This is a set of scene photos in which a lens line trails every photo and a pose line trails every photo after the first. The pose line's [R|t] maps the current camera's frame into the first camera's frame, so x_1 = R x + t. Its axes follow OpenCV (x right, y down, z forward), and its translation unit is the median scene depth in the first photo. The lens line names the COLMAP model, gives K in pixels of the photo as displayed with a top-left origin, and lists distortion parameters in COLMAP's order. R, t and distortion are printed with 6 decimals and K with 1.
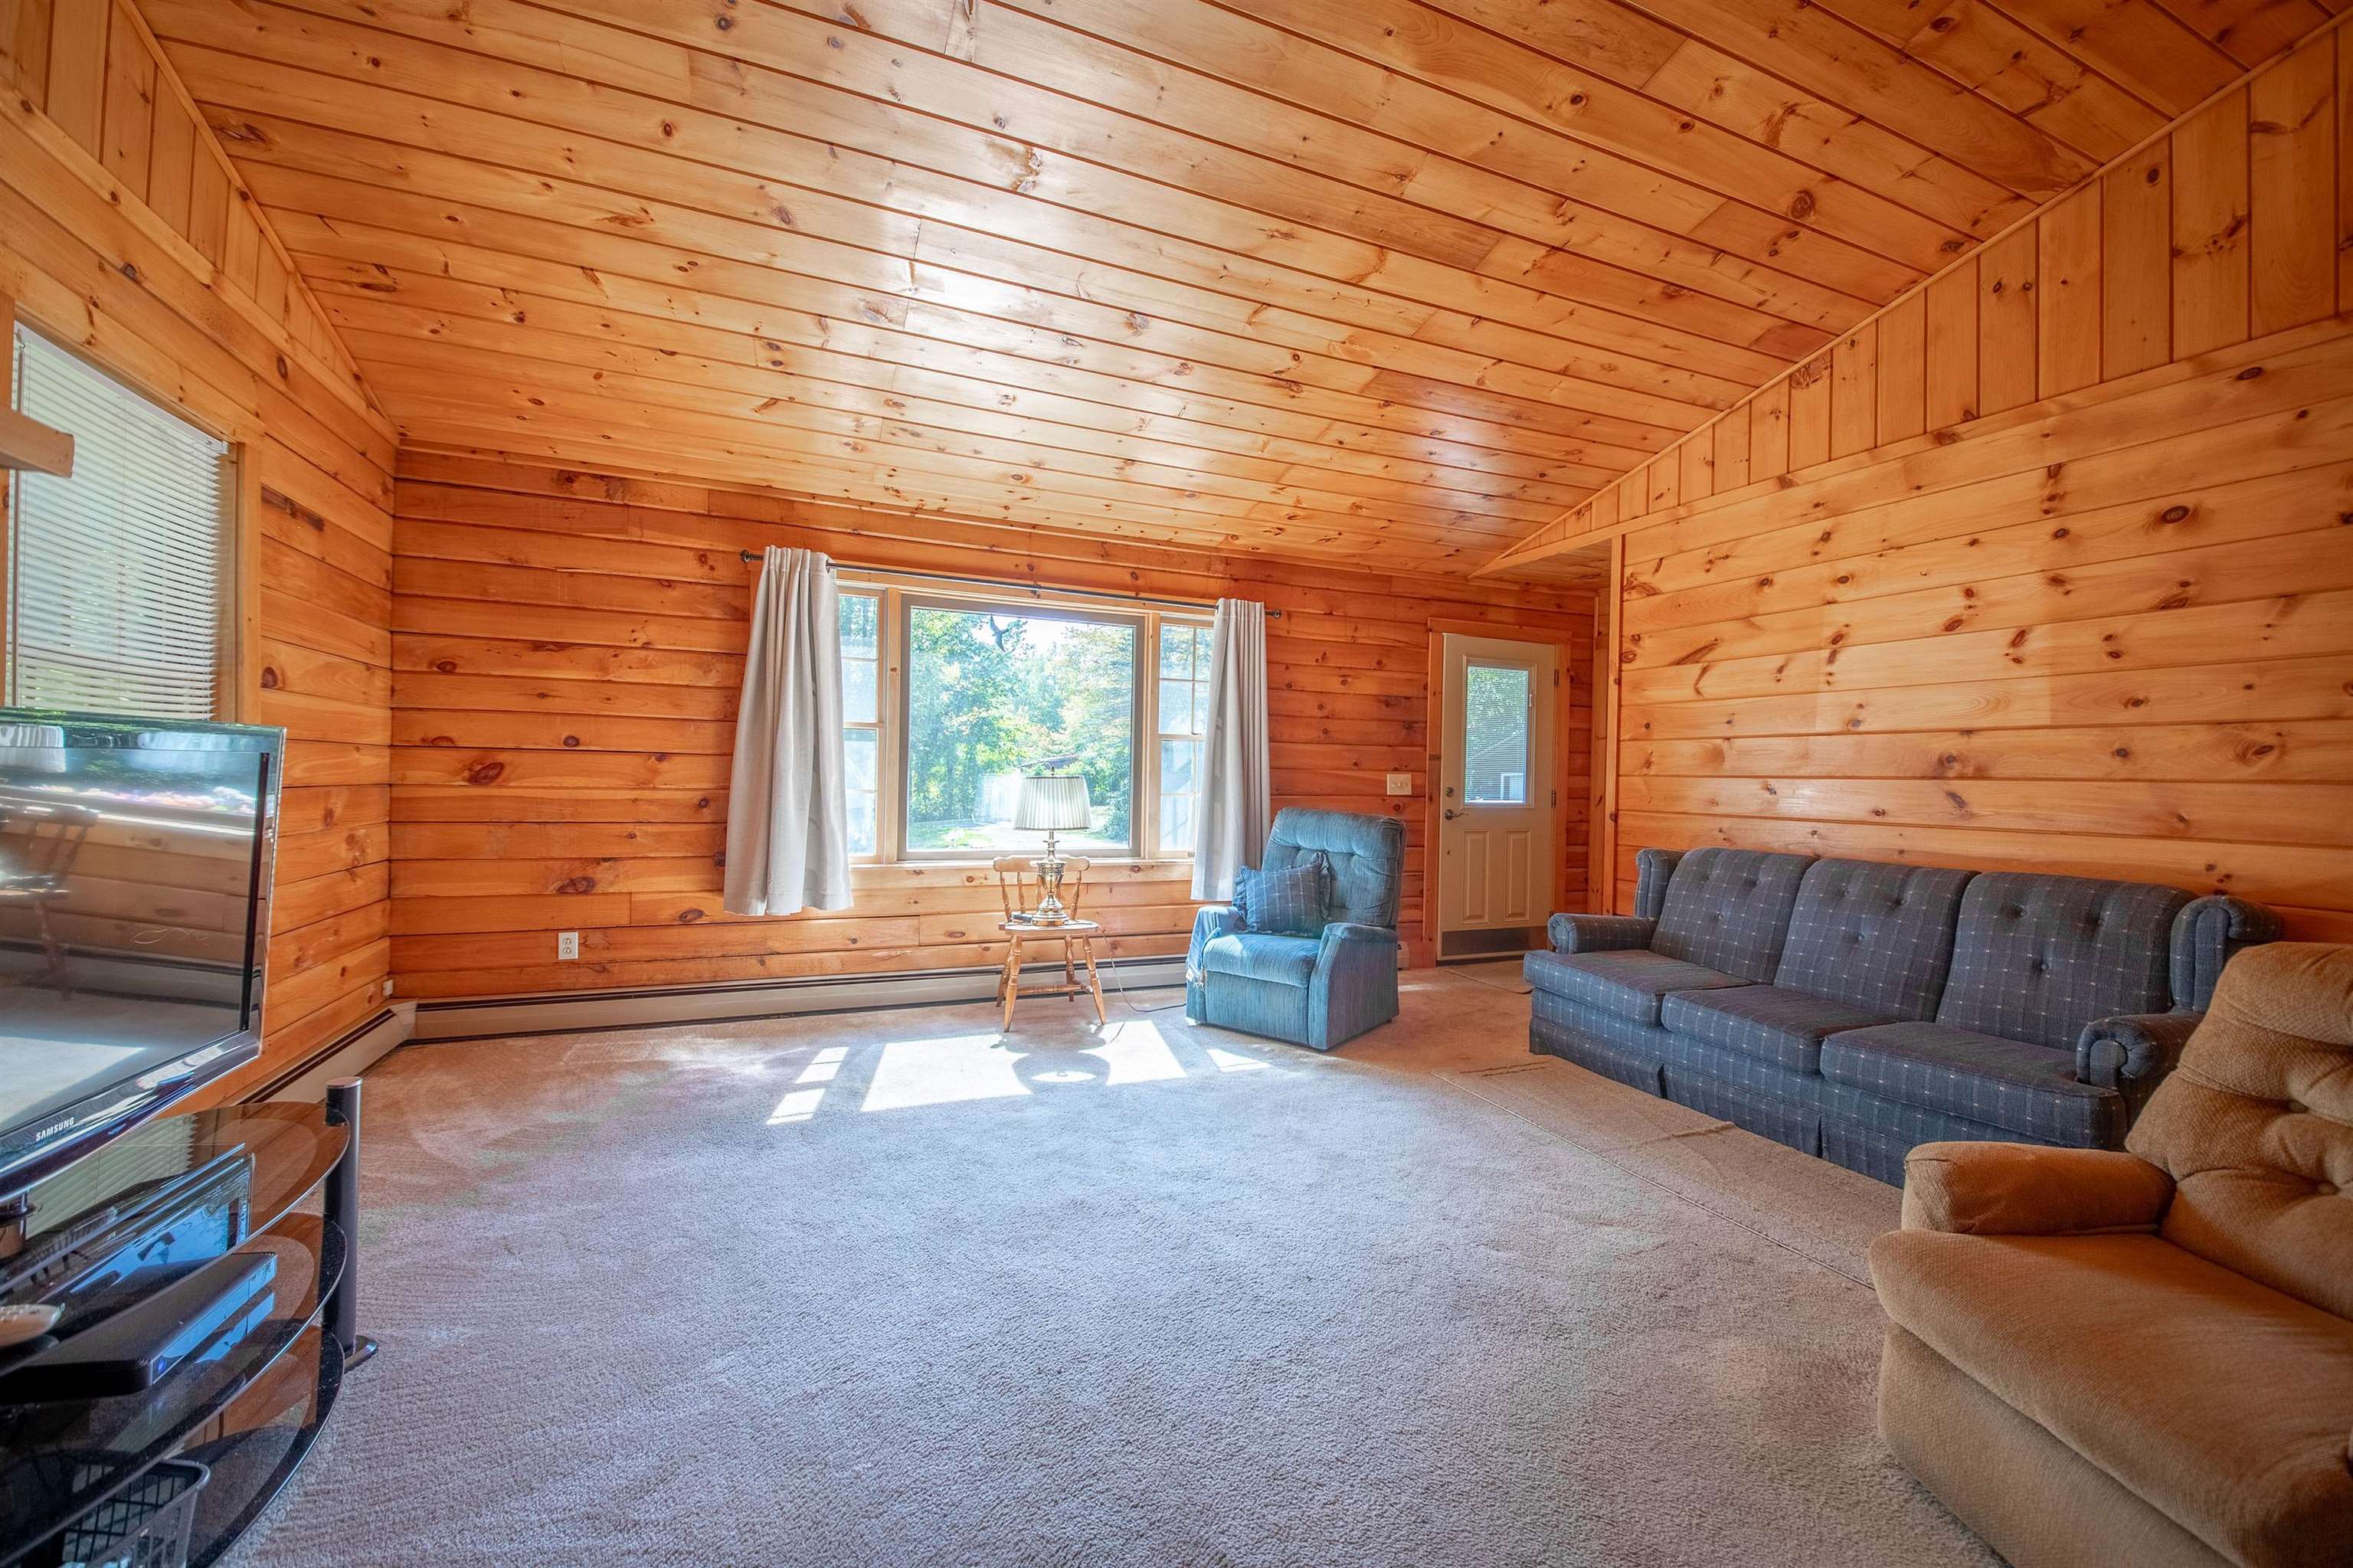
lens RADIAL K [[929.9, 0, 1179.9], [0, 929.9, 782.0], [0, 0, 1]] dist [0.035247, -0.033181]
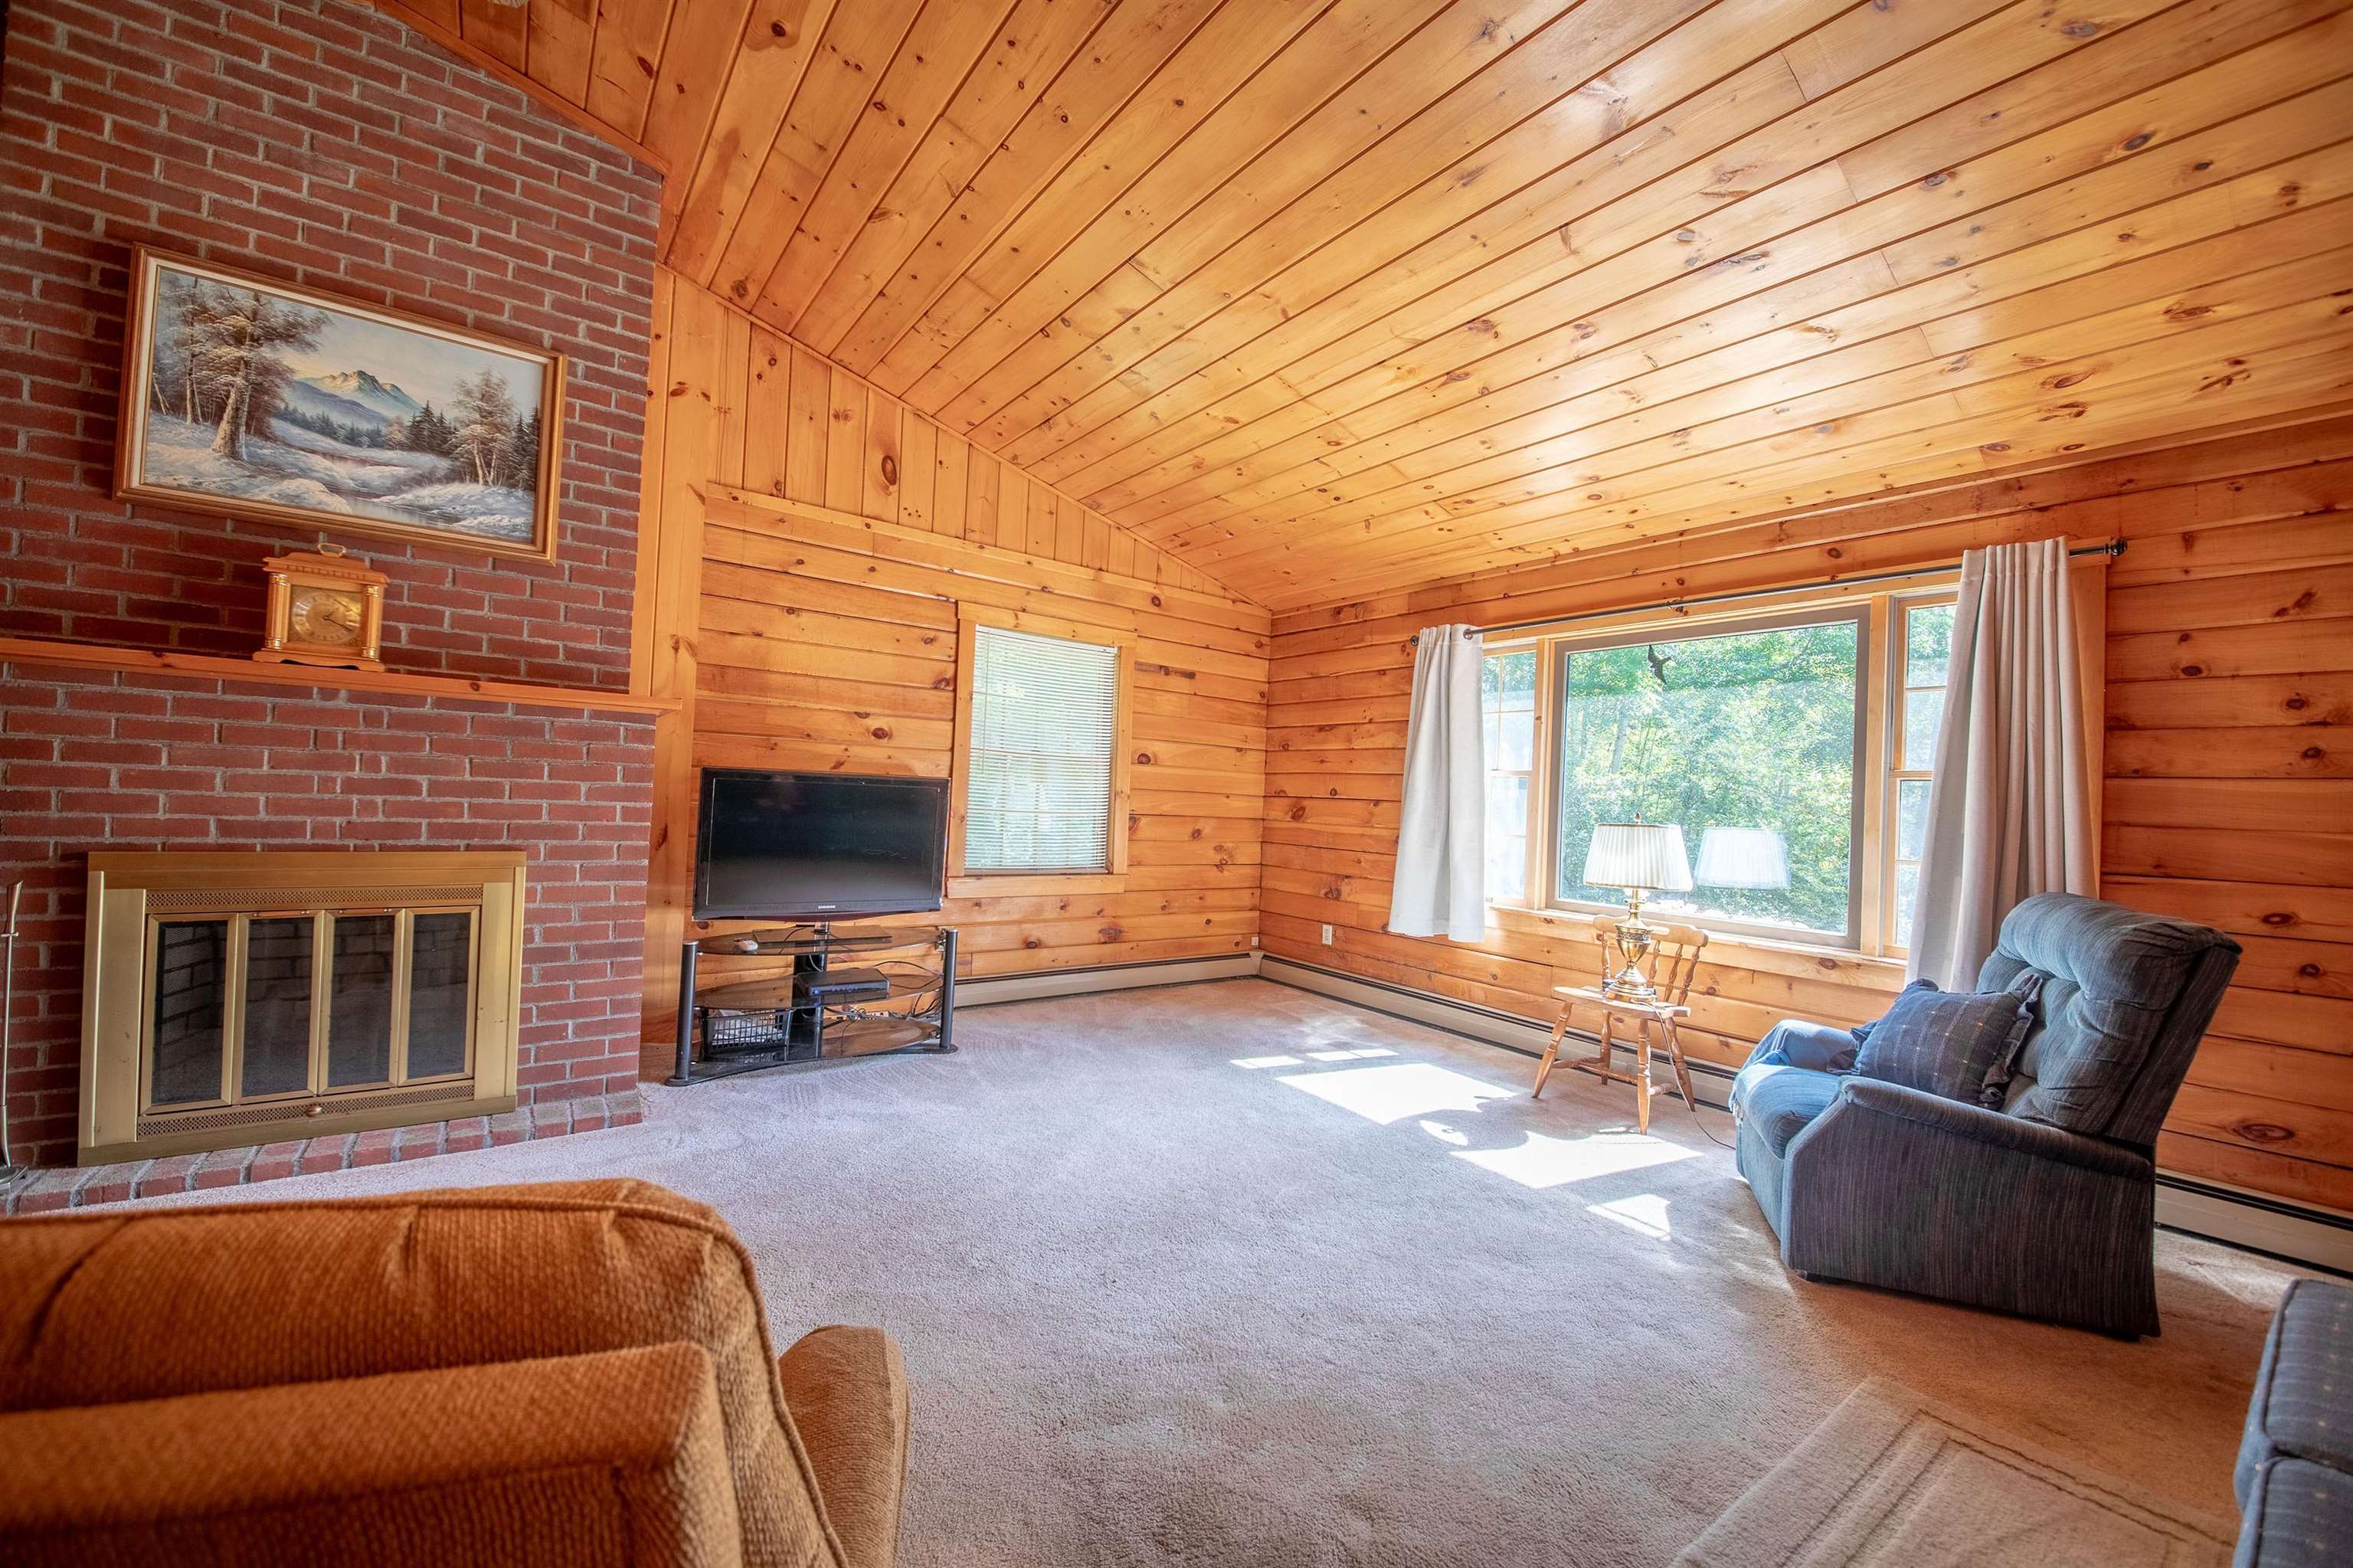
lens RADIAL K [[888.6, 0, 1166.5], [0, 888.6, 782.3], [0, 0, 1]] dist [0.032199, -0.027276]
pose [[0.236278, -0.027962, -0.971283, 0.640618], [-0.045540, 0.998169, -0.039815, 0.007987], [0.970618, 0.053640, 0.234572, 0.447254]]
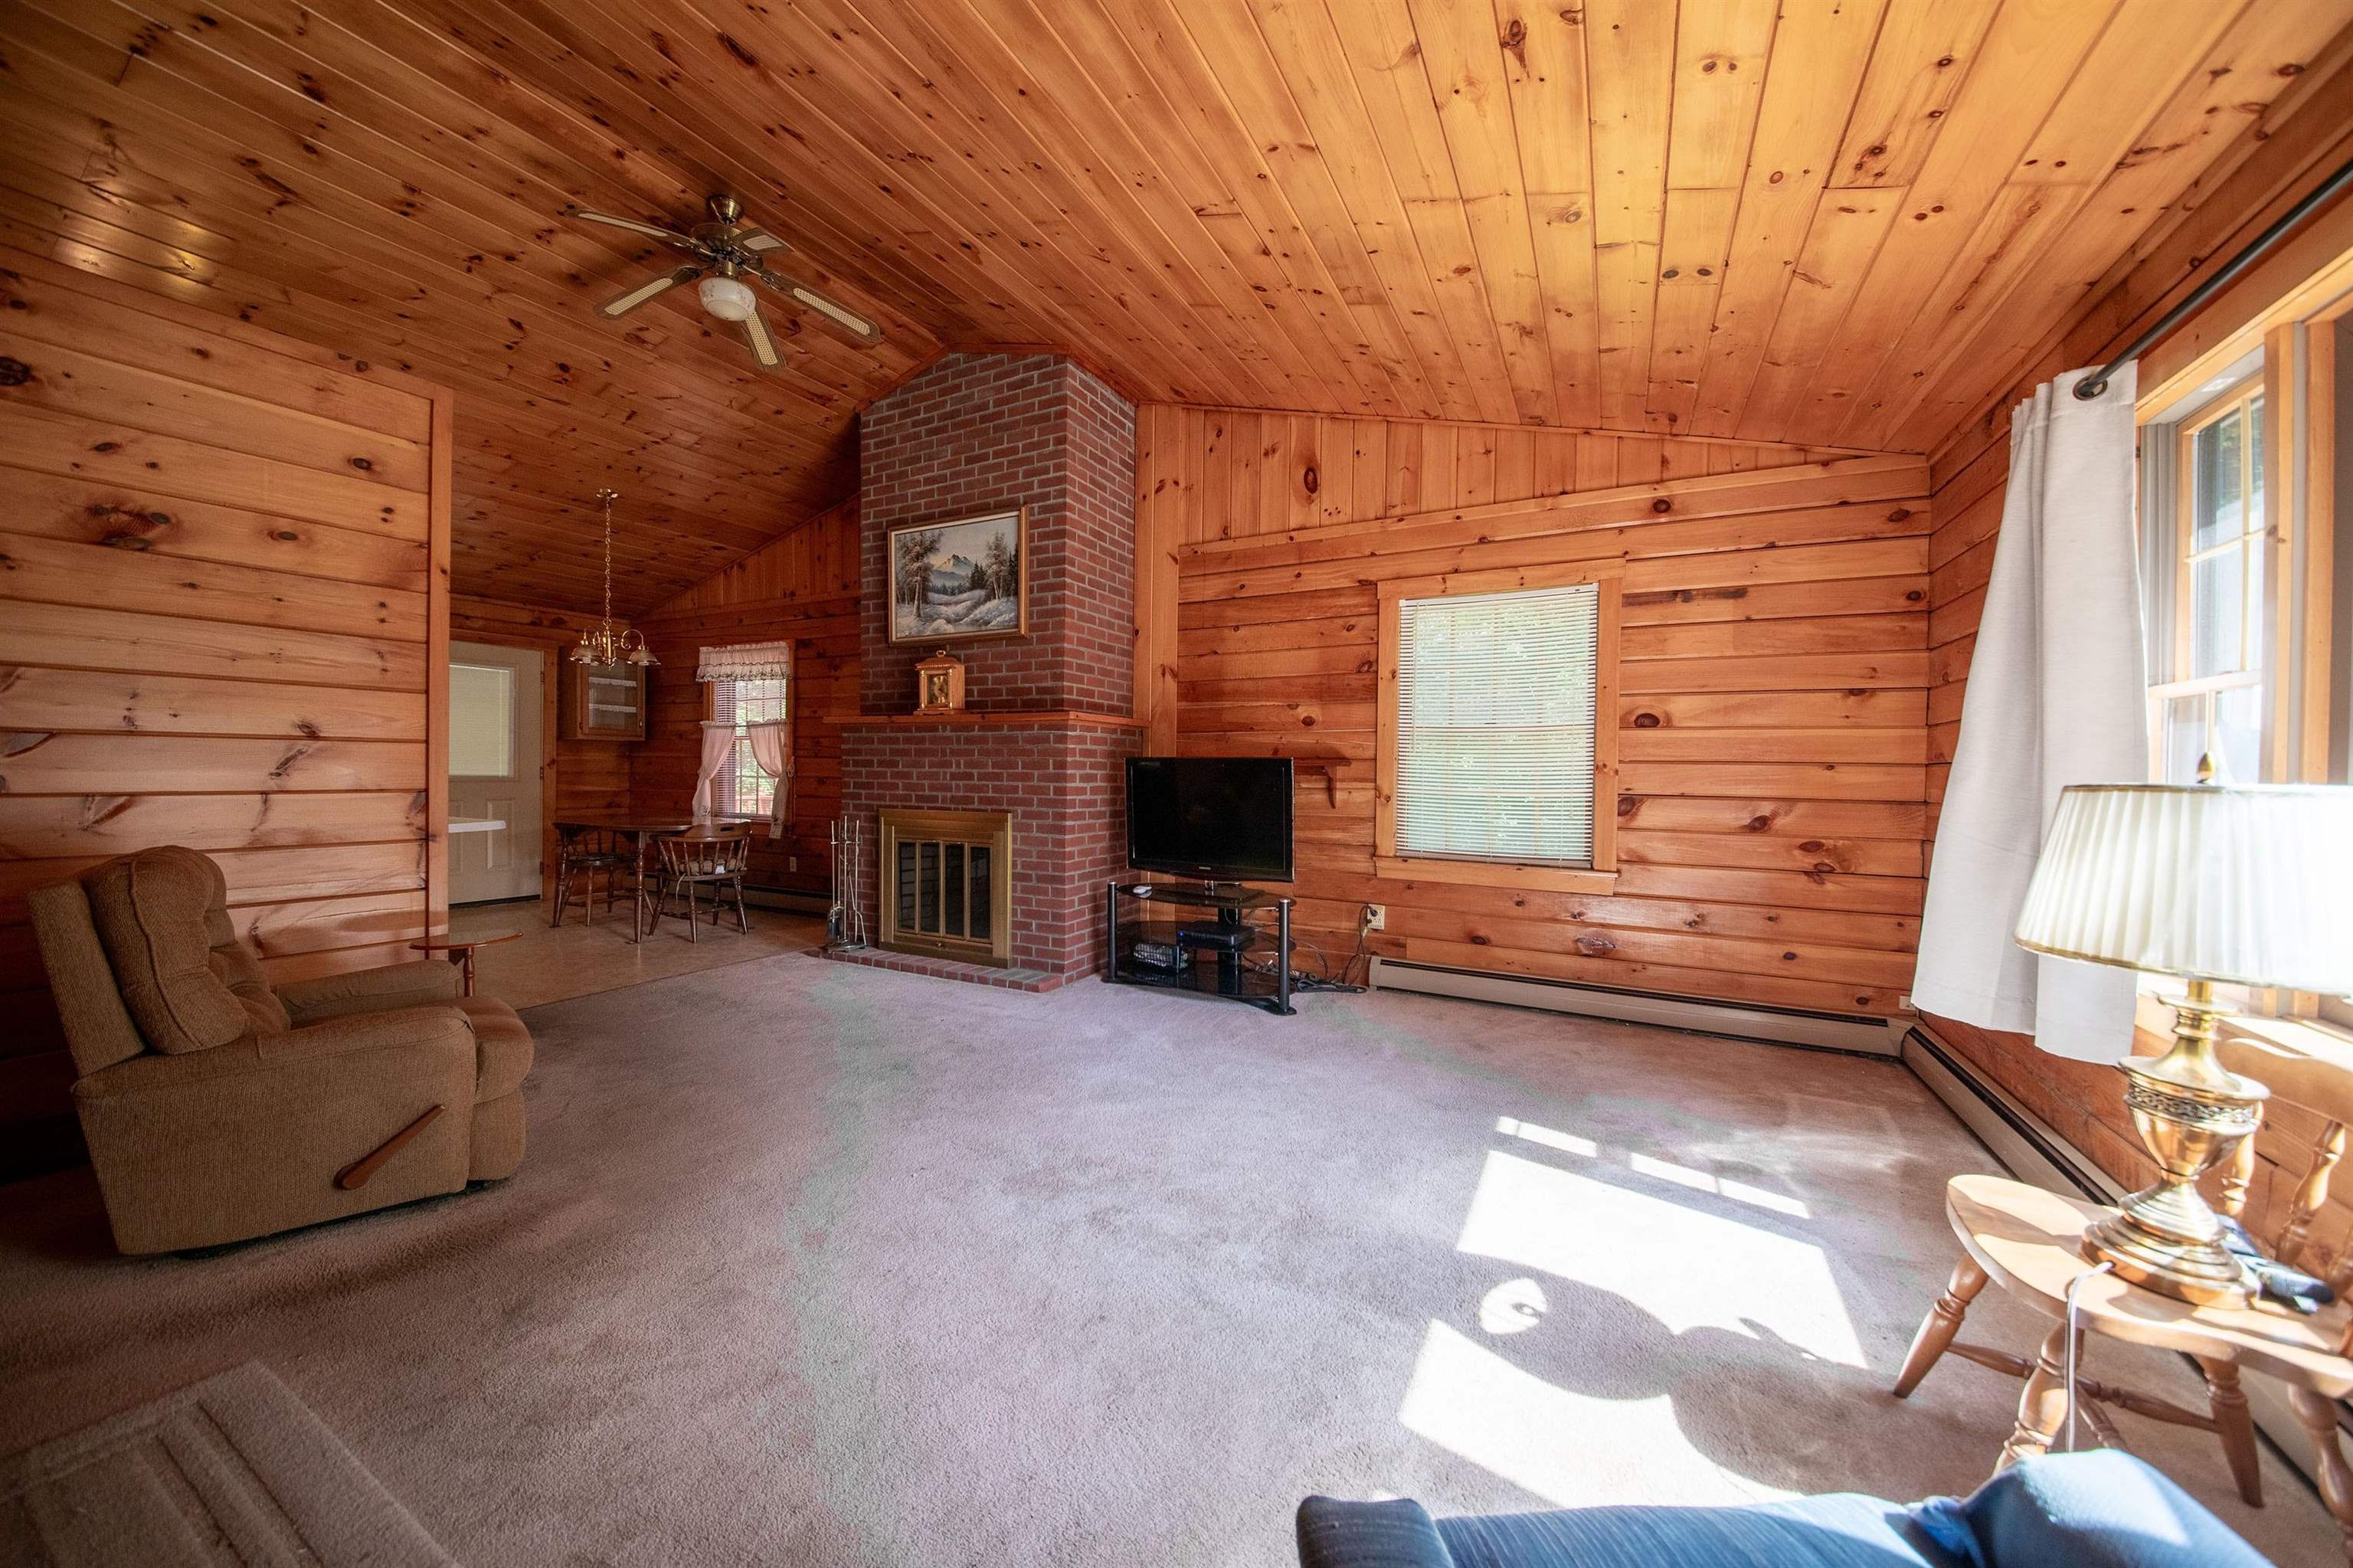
lens RADIAL K [[816.6, 0, 1176.5], [0, 816.6, 784.0], [0, 0, 1]] dist [0.028800, -0.027920]
pose [[-0.772154, -0.020839, -0.635094, 0.323671], [-0.033701, 0.999398, 0.008181, 0.002418], [0.634542, 0.027720, -0.772391, 1.133564]]
